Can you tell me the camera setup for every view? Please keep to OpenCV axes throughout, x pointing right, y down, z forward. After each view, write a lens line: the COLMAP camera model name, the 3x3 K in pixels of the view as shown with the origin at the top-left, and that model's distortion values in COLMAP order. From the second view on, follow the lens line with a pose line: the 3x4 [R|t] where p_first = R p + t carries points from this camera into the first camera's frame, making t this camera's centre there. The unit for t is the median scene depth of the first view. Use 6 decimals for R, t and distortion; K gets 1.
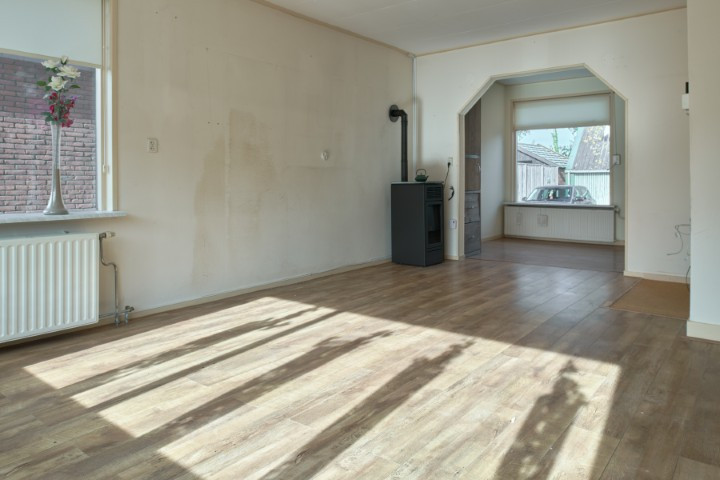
lens RADIAL K [[500.0, 0, 363.4], [0, 500.0, 236.0], [0, 0, 1]] dist [-0.001984, 0.001739]
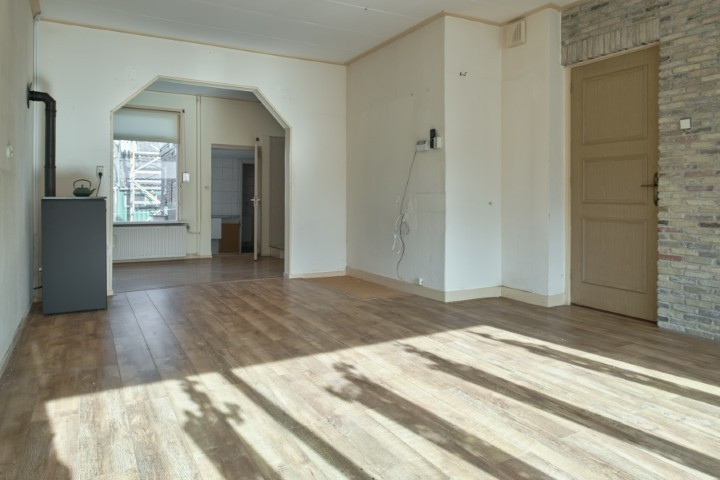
lens RADIAL K [[500.0, 0, 366.4], [0, 500.0, 242.3], [0, 0, 1]] dist [-0.001984, 0.001739]
pose [[0.383870, -0.078500, 0.920044, -0.982103], [0.099211, 0.994118, 0.043426, -0.077031], [-0.918042, 0.074609, 0.389400, 0.802777]]
